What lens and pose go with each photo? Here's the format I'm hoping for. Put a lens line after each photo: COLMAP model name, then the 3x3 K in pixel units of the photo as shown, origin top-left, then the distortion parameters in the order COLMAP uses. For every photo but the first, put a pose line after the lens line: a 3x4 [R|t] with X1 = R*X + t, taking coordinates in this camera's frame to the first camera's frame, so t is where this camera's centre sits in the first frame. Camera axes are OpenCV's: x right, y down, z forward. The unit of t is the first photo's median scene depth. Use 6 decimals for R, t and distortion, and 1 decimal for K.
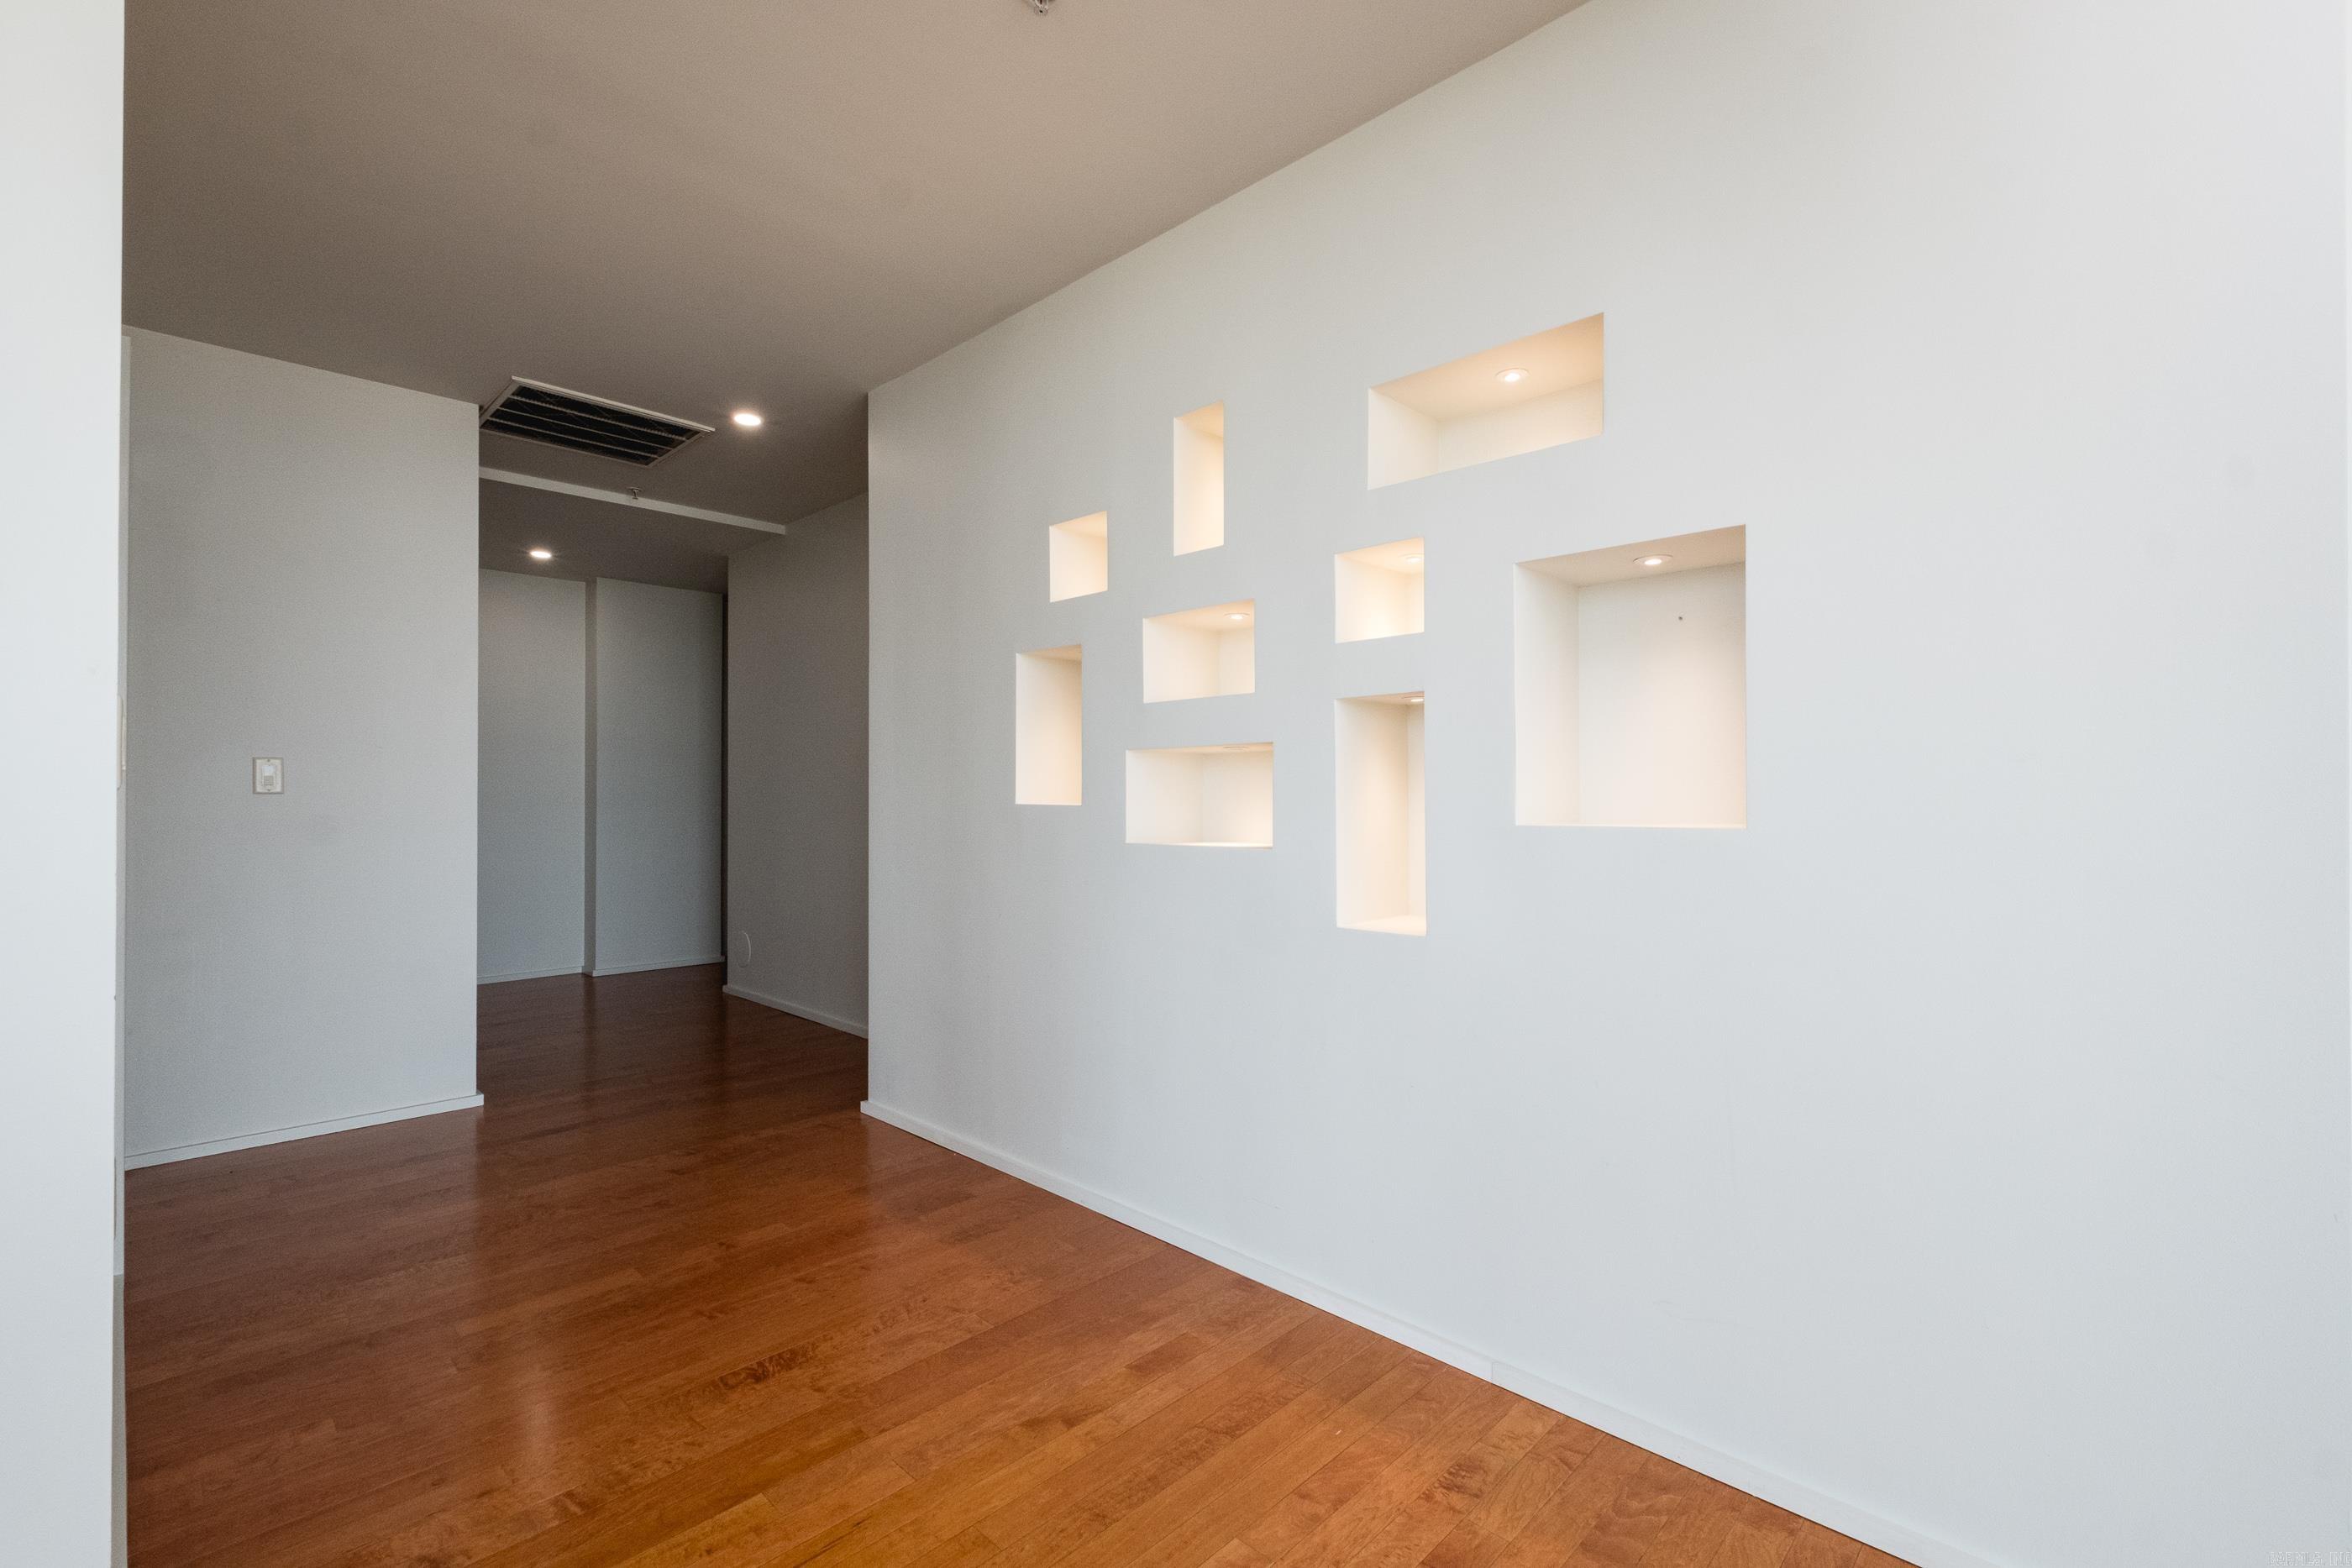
lens RADIAL K [[1012.5, 0, 1172.6], [0, 1012.5, 785.7], [0, 0, 1]] dist [0.001247, -0.000344]
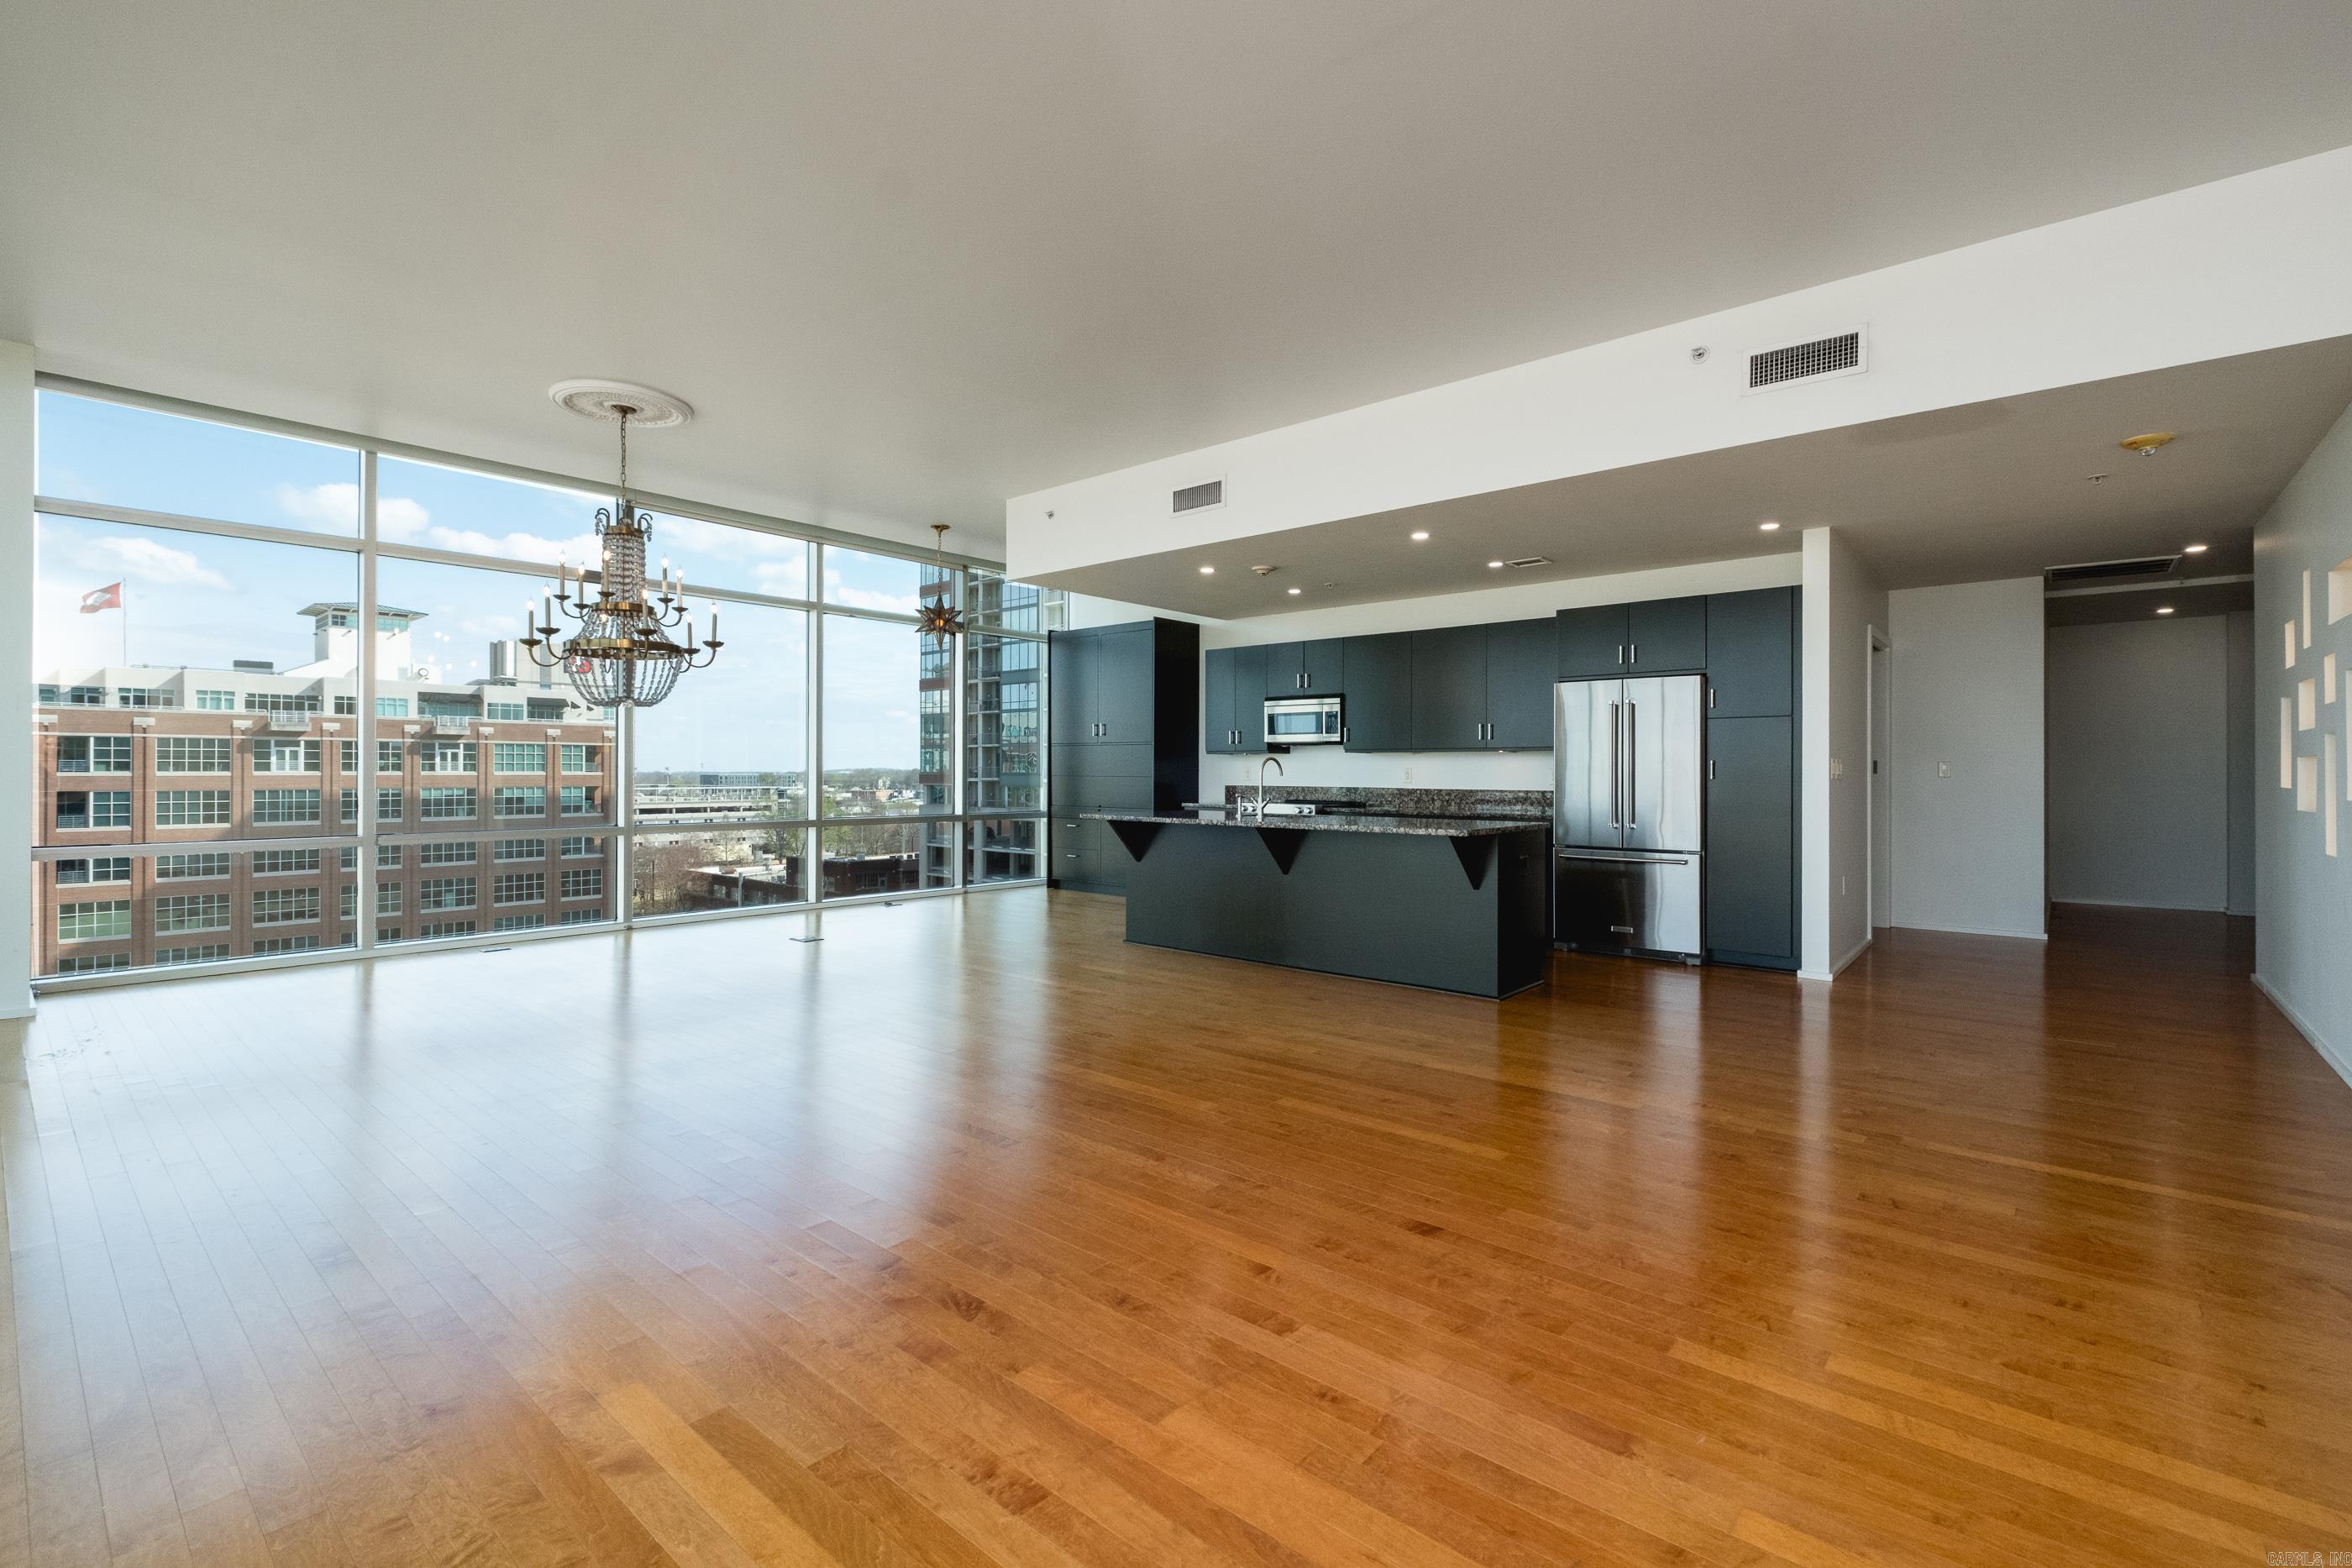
lens RADIAL K [[1038.8, 0, 1177.6], [0, 1038.8, 767.9], [0, 0, 1]] dist [0.001936, -0.000735]
pose [[0.055311, -0.000361, -0.998469, 1.868221], [0.007432, 0.999972, 0.000050, -0.034864], [0.998441, -0.007423, 0.055312, -1.179545]]
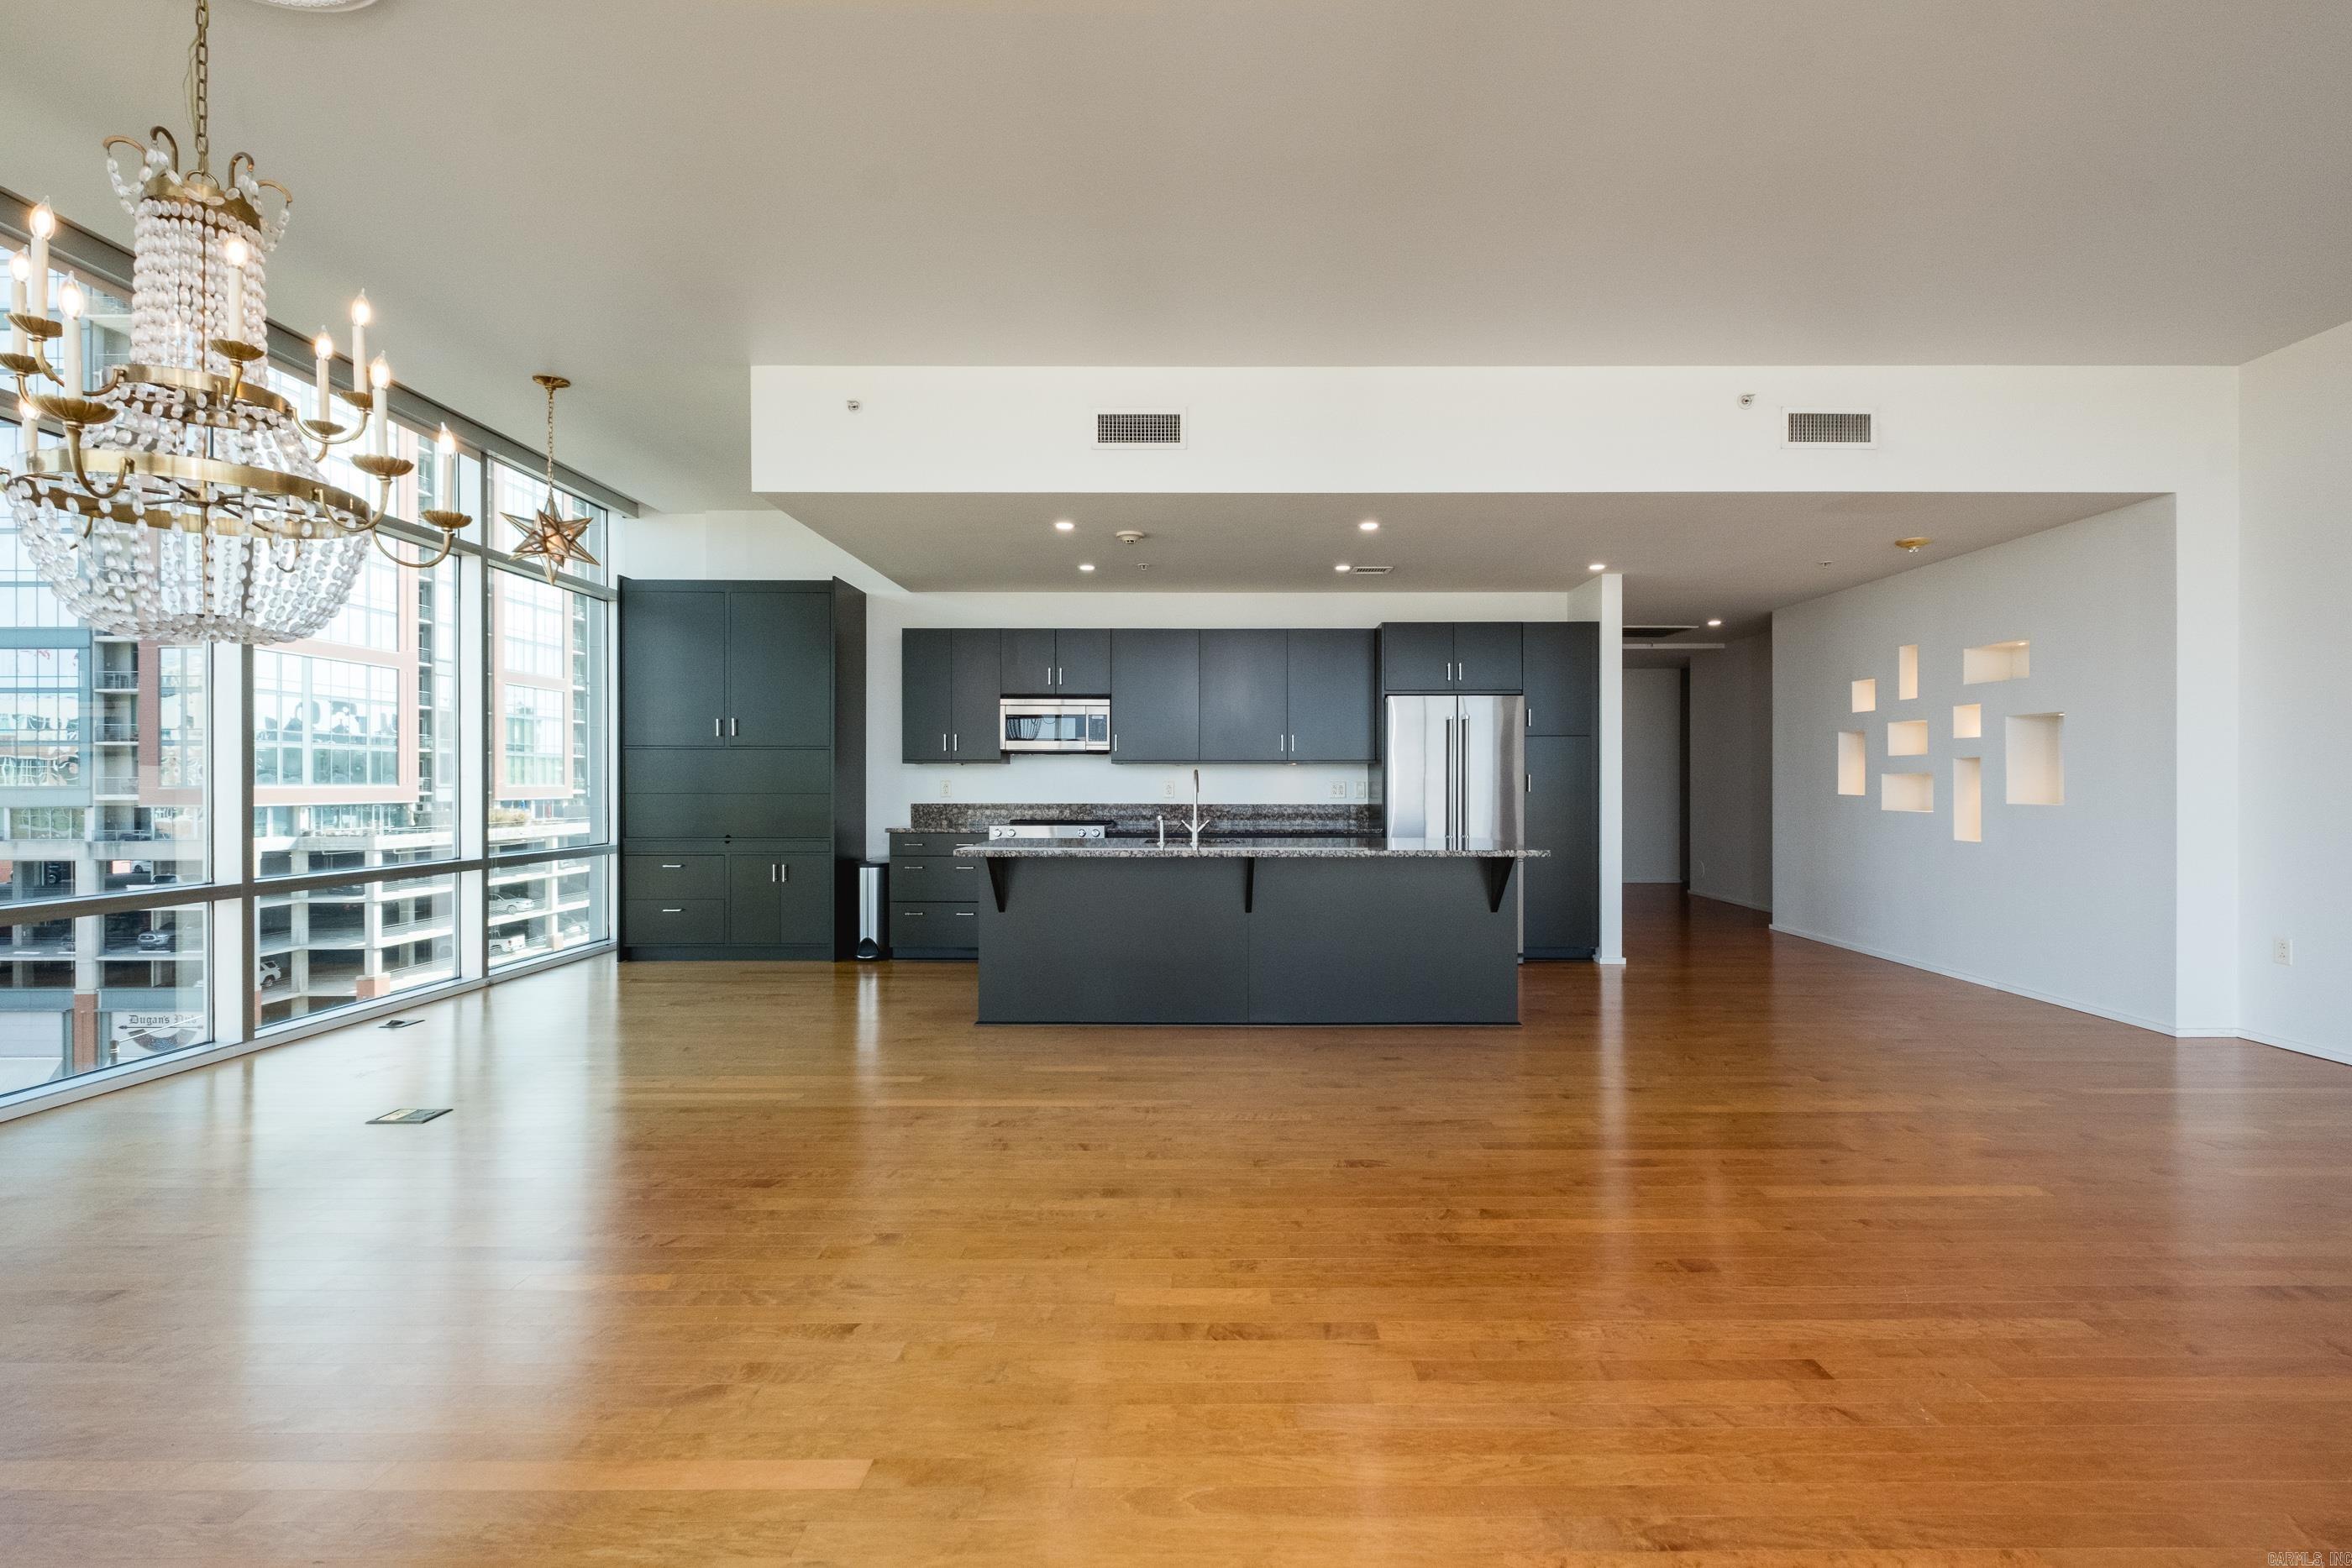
lens RADIAL K [[1033.0, 0, 1213.2], [0, 1033.0, 777.8], [0, 0, 1]] dist [0.001958, -0.000127]
pose [[0.702536, -0.002948, -0.711642, 0.718093], [0.006303, 0.999978, 0.002080, -0.046648], [0.711620, -0.005946, 0.702539, -2.330374]]
